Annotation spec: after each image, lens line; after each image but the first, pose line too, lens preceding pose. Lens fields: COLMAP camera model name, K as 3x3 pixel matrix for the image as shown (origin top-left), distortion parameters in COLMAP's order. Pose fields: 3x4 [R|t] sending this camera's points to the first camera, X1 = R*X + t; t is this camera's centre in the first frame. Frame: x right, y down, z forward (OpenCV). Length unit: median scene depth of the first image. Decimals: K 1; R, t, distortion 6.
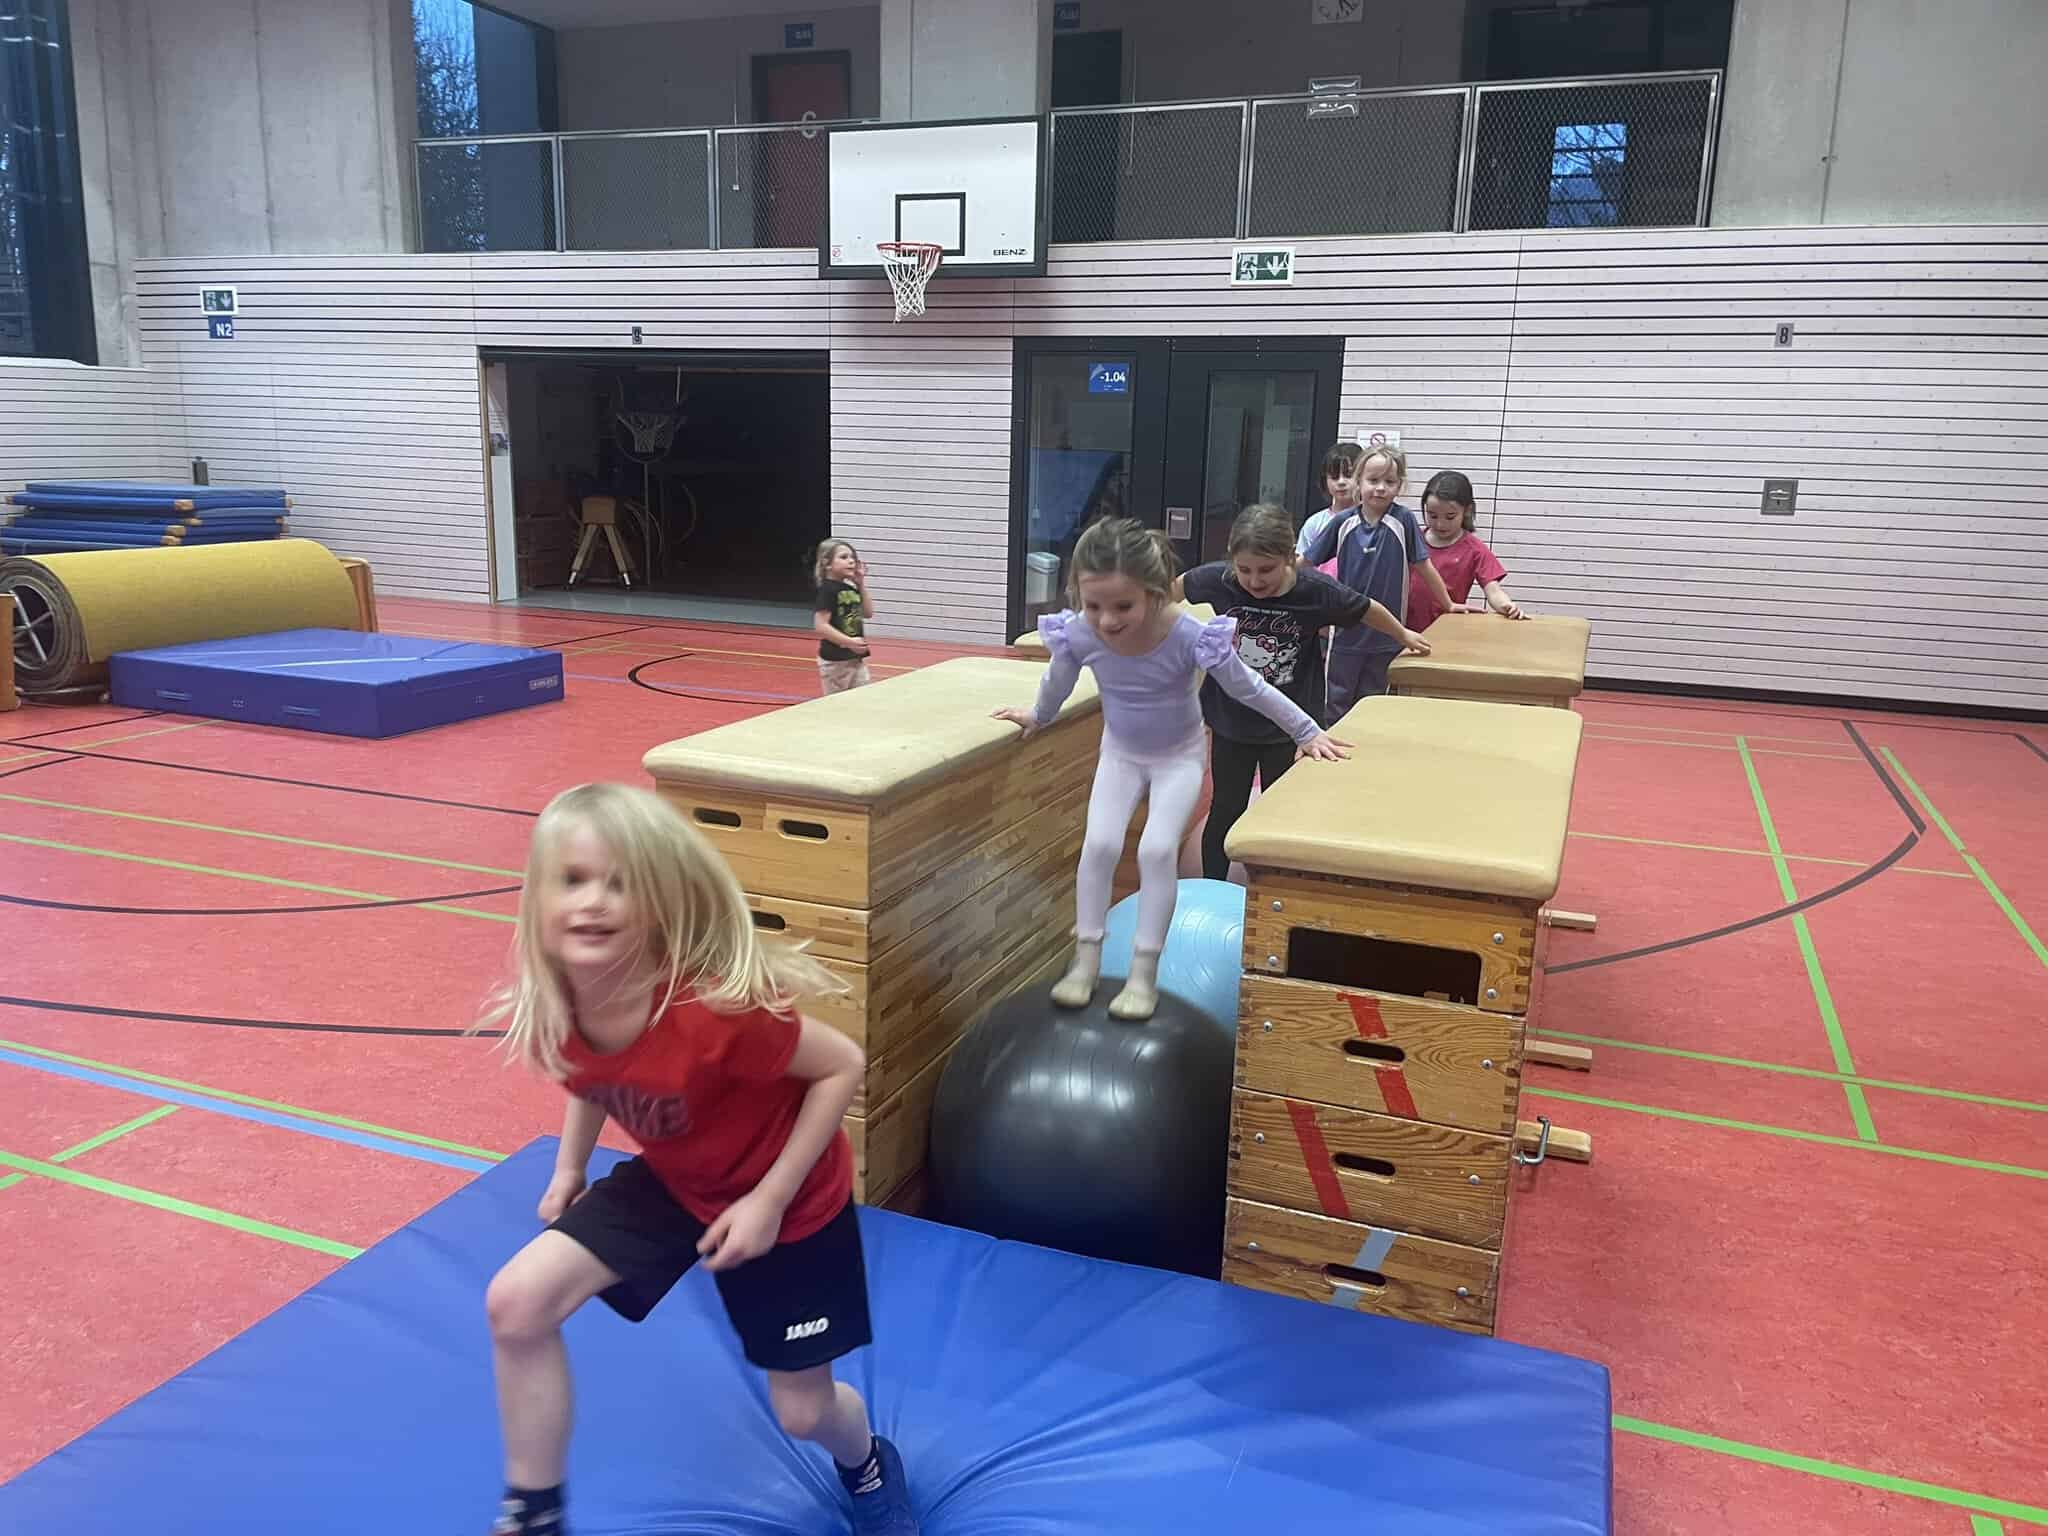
lens RADIAL K [[1547.3, 0, 1021.3], [0, 1547.3, 782.1], [0, 0, 1]] dist [0.062264, -0.091429]
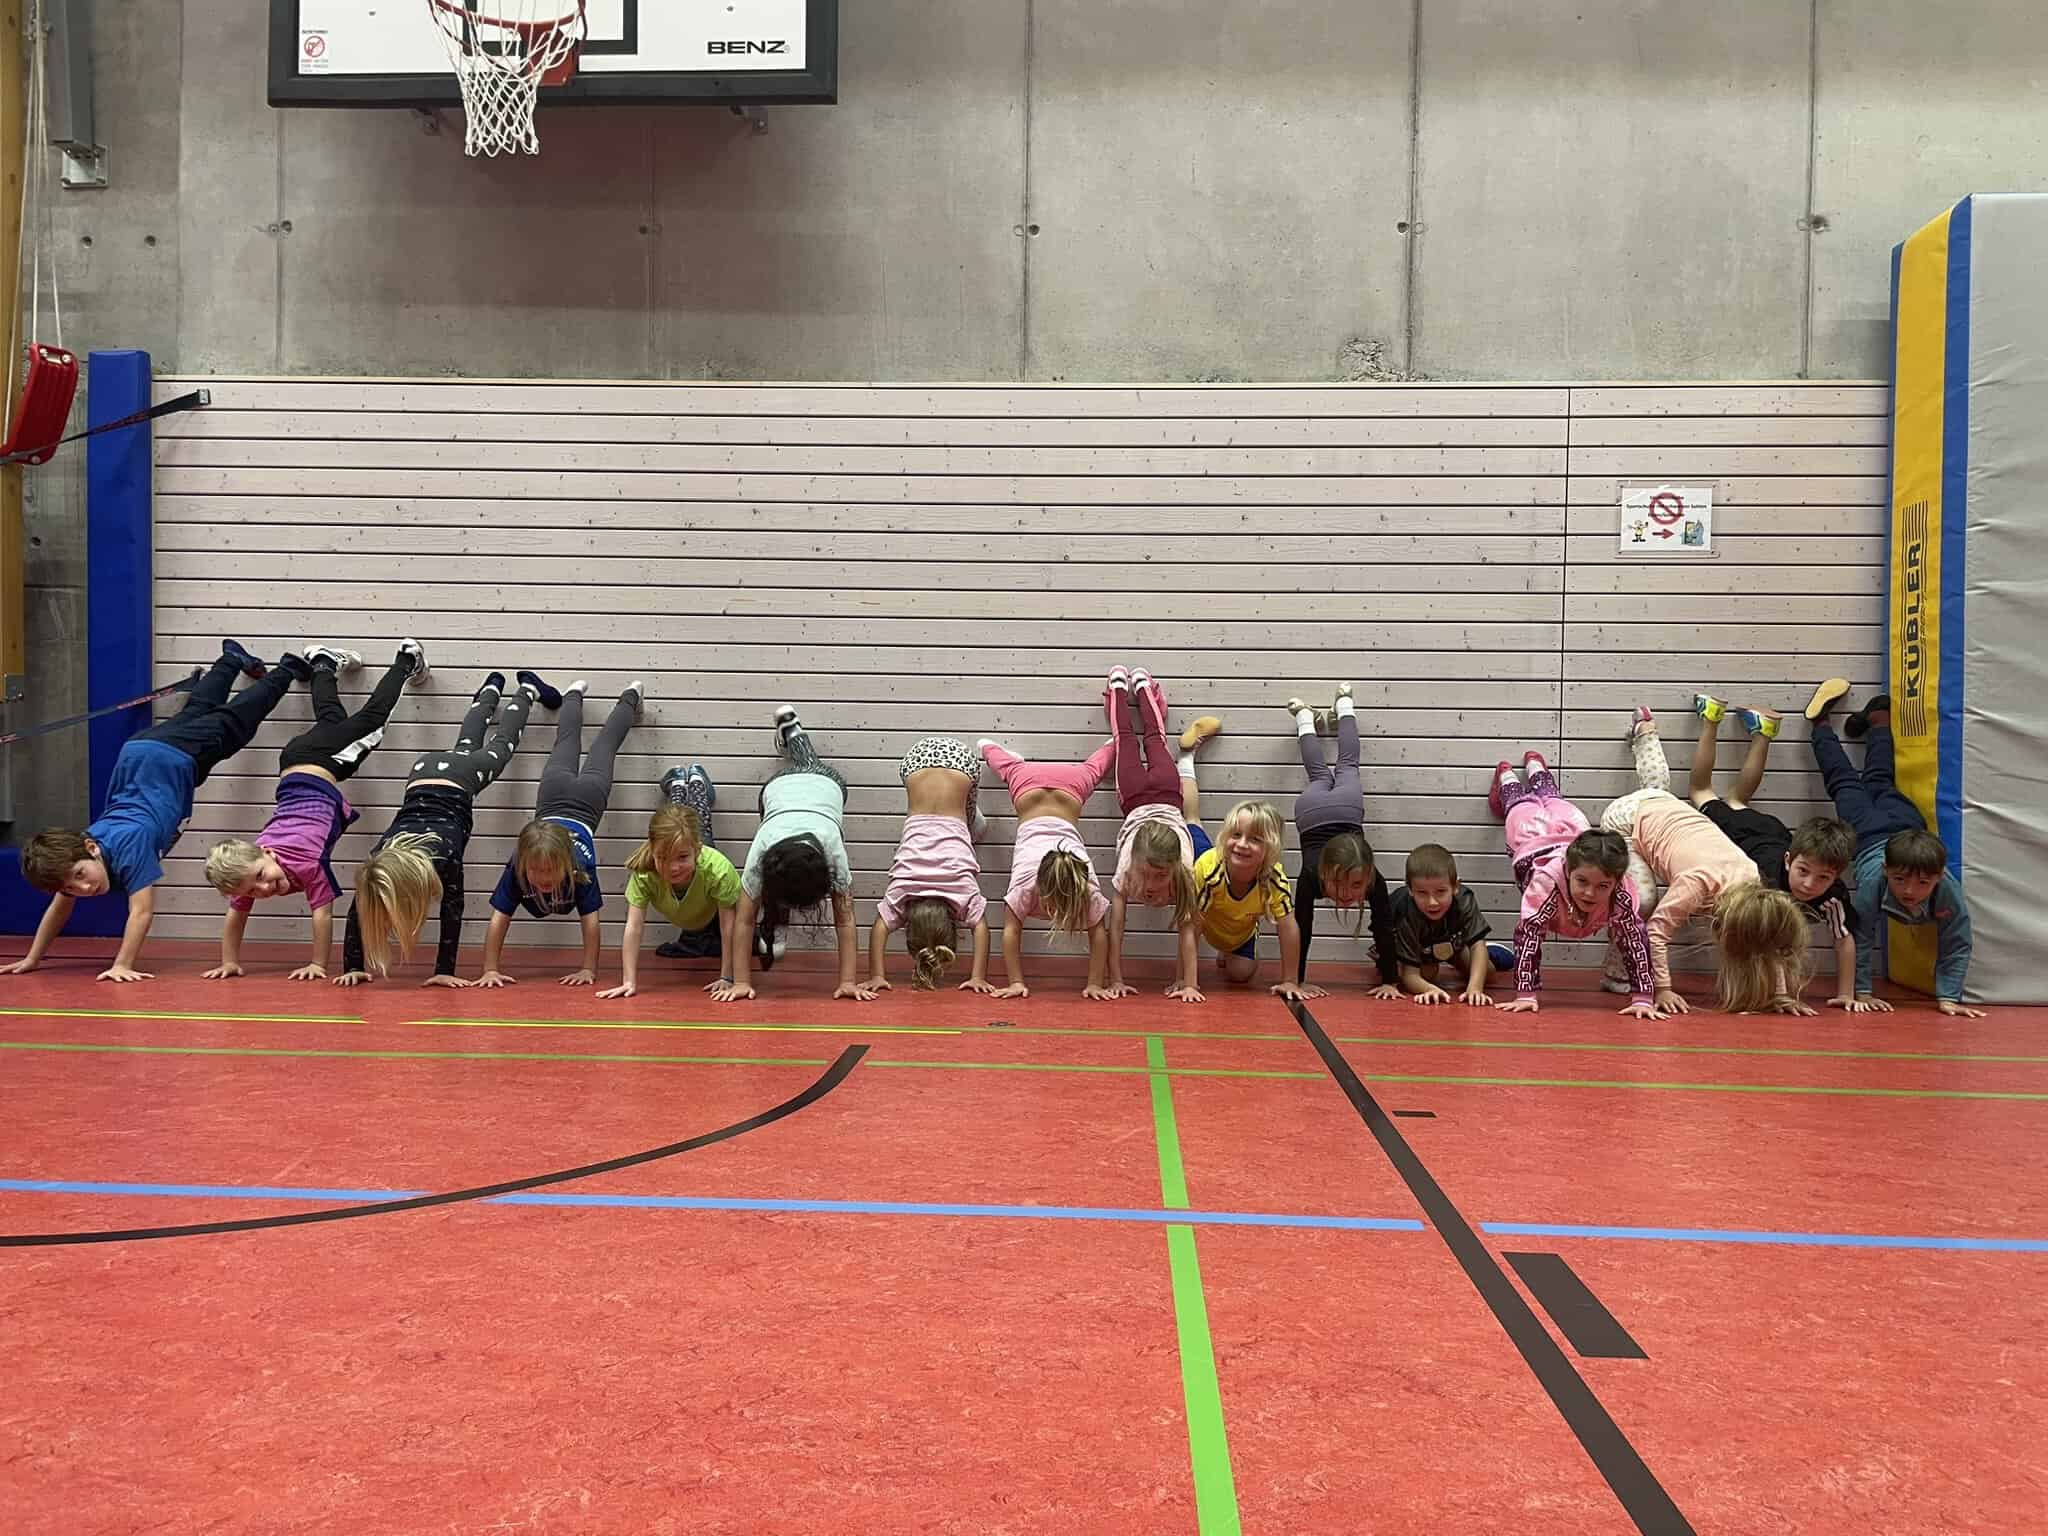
lens RADIAL K [[1547.3, 0, 1026.6], [0, 1547.3, 790.4], [0, 0, 1]] dist [0.062264, -0.091429]
pose [[0.952136, -0.012957, 0.305400, -0.068440], [0.072097, 0.980433, -0.183177, -0.049433], [-0.297051, 0.196428, 0.934439, 0.600793]]
